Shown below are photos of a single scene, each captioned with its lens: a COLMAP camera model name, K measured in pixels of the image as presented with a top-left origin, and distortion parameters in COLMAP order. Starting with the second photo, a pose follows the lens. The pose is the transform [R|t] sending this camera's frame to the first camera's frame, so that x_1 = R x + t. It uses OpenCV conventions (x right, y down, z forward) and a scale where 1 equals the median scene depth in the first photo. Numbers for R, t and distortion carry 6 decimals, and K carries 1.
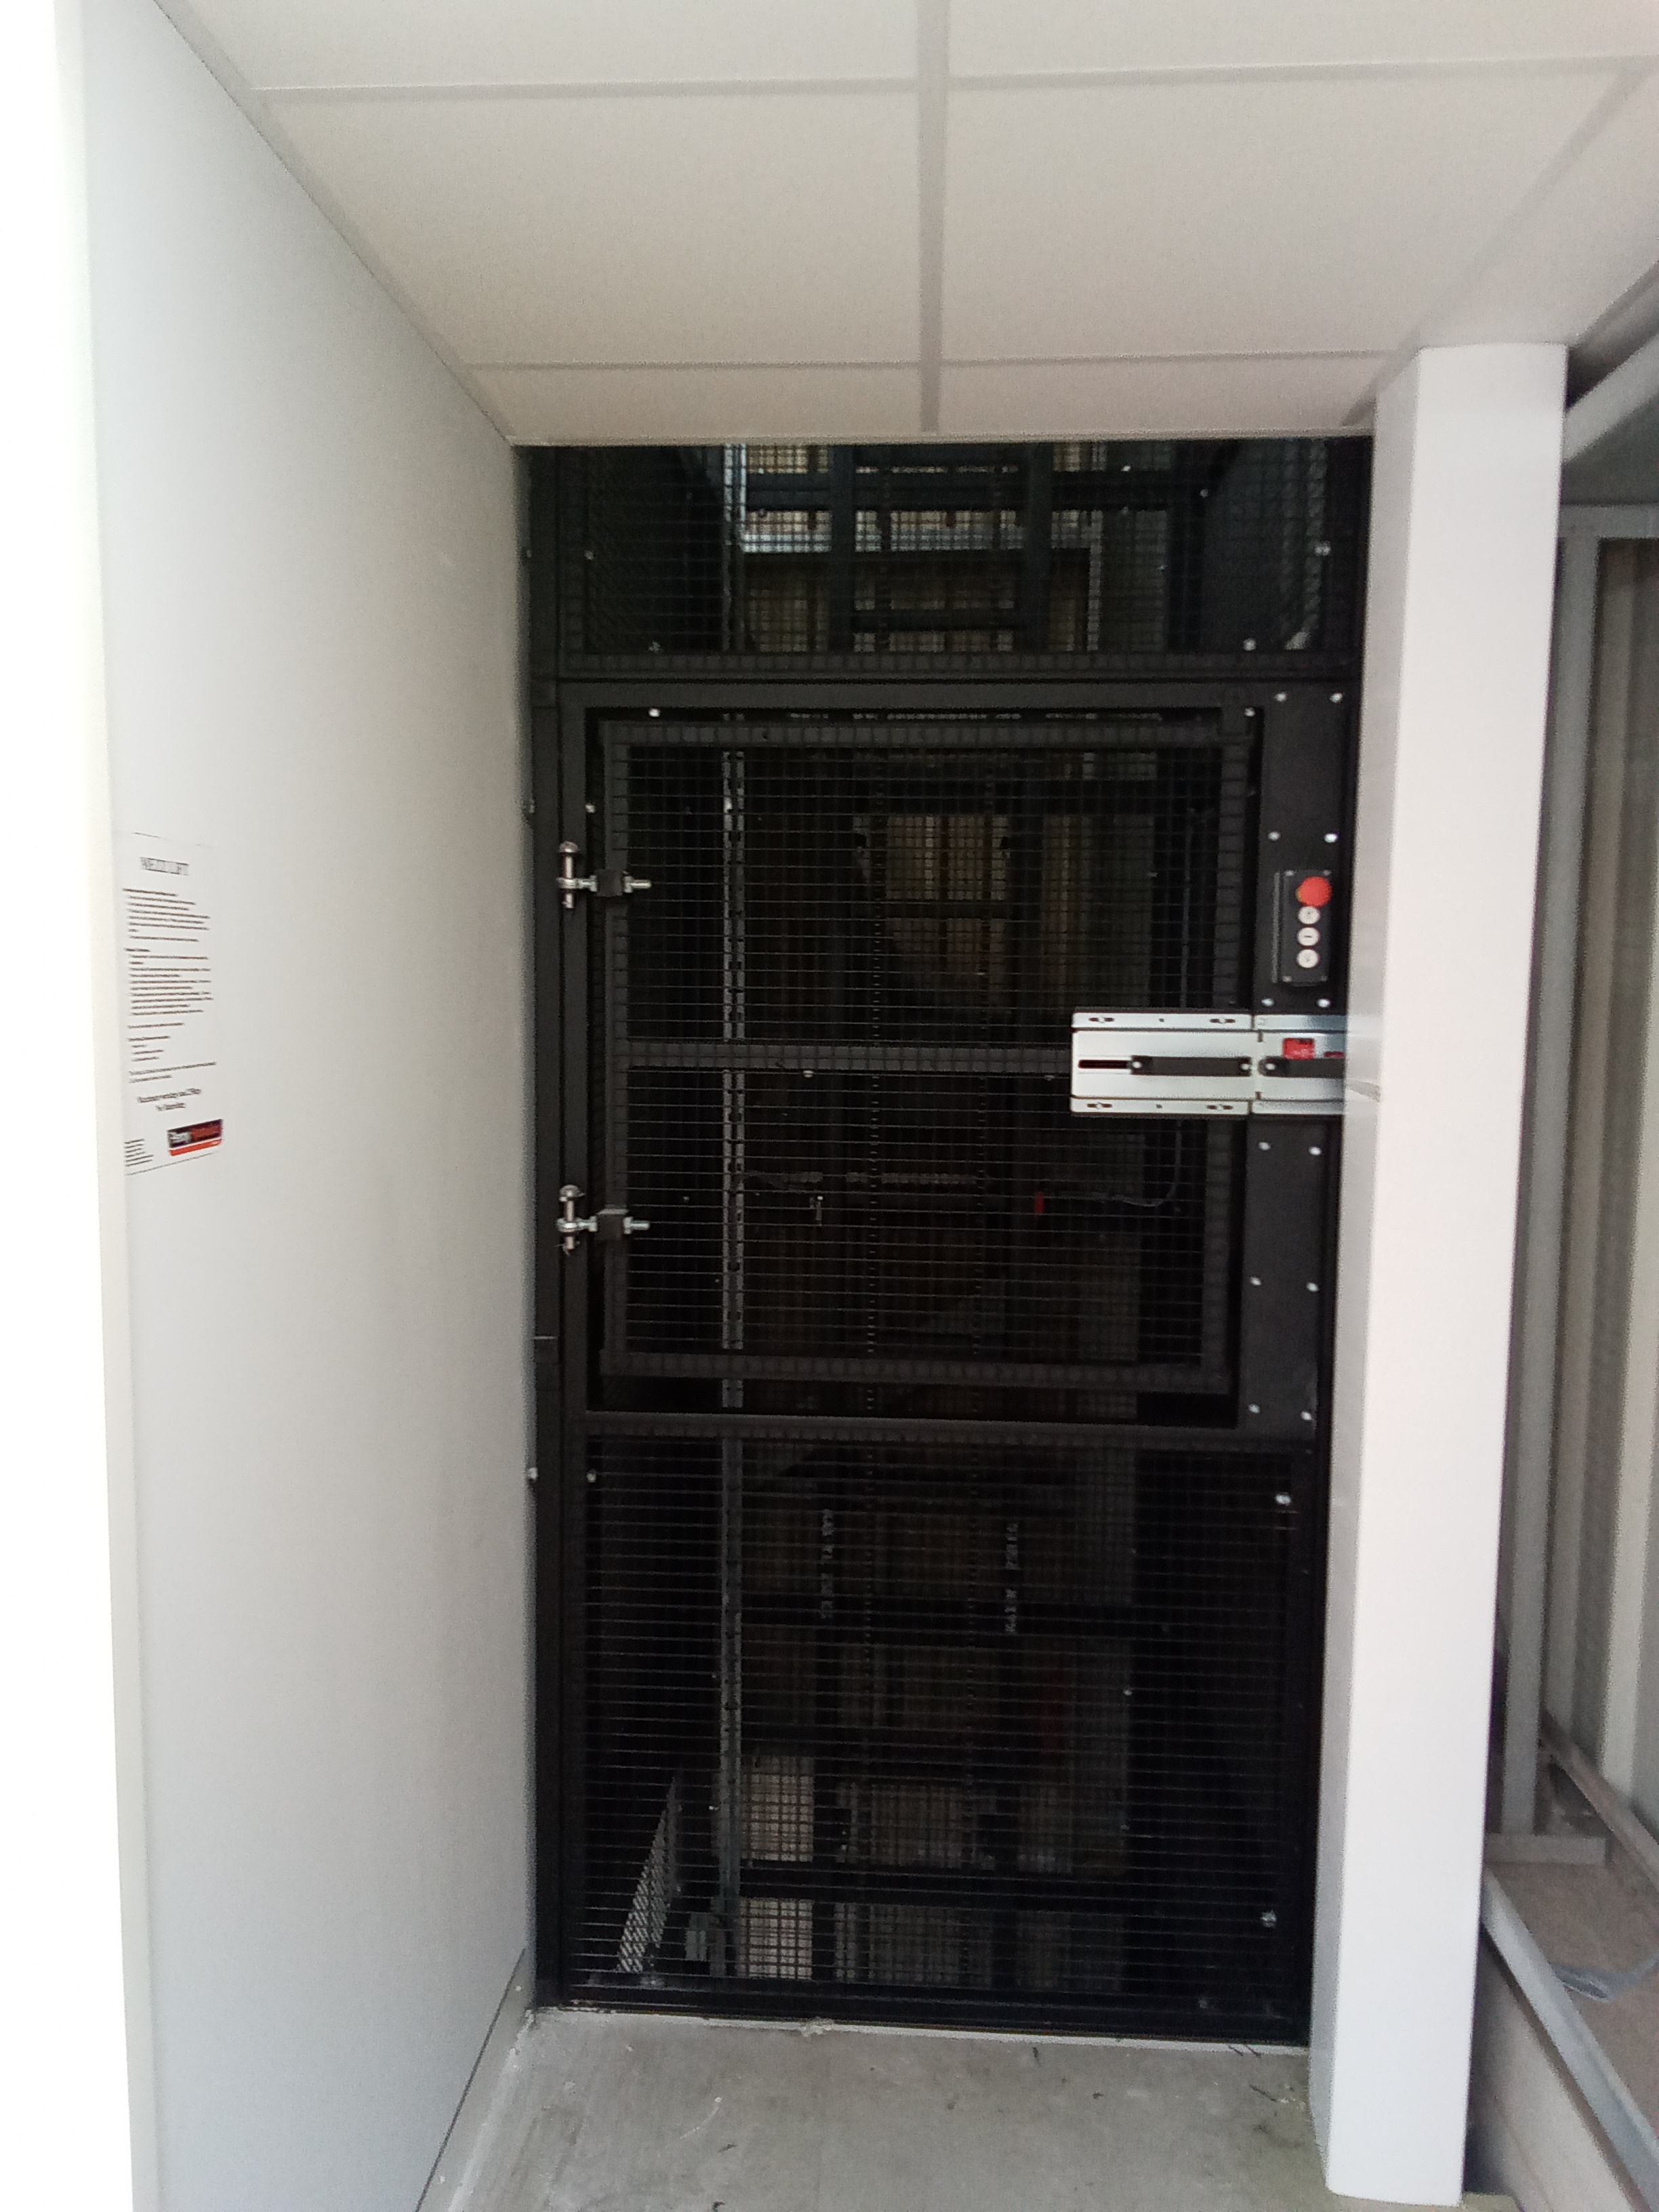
lens RADIAL K [[1568.1, 0, 829.5], [0, 1568.1, 1106.0], [0, 0, 1]] dist [0.044663, -0.049839]
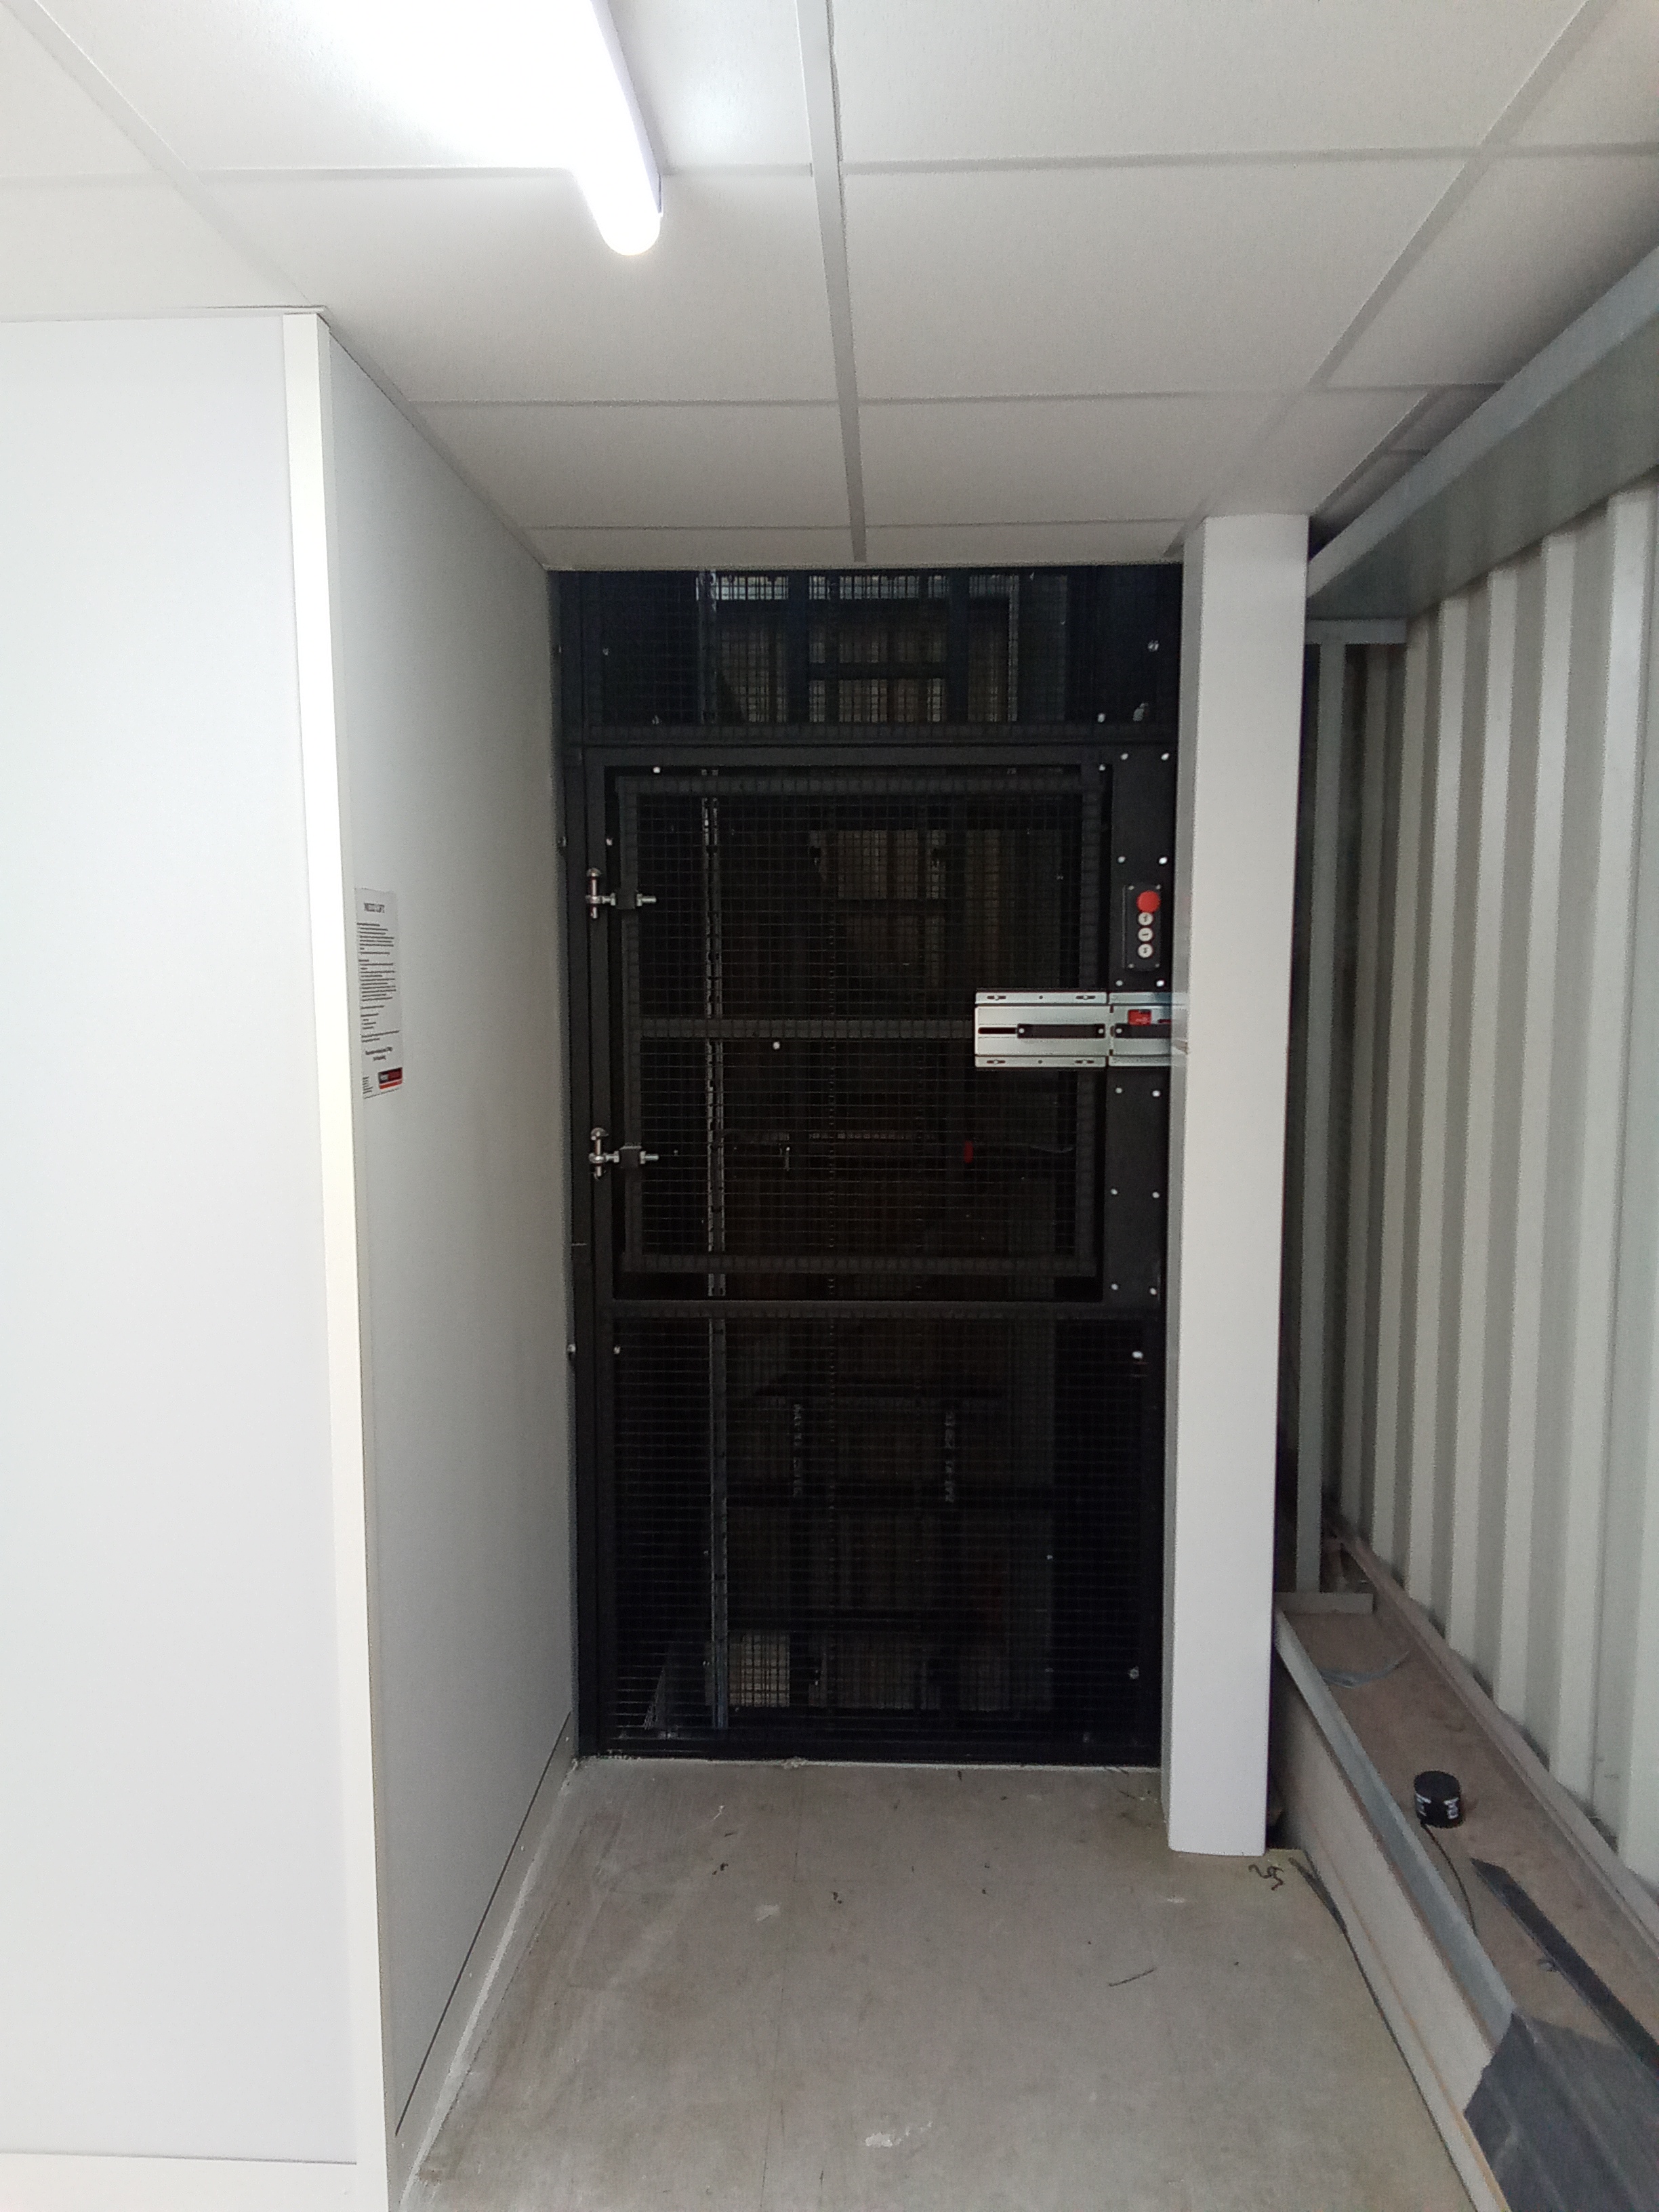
lens RADIAL K [[1622.2, 0, 871.2], [0, 1622.2, 1101.5], [0, 0, 1]] dist [0.038836, -0.000464]
pose [[0.998820, -0.015245, 0.046116, 0.001508], [0.014989, 0.999870, 0.005891, 0.023603], [-0.046200, -0.005193, 0.998919, -0.374226]]
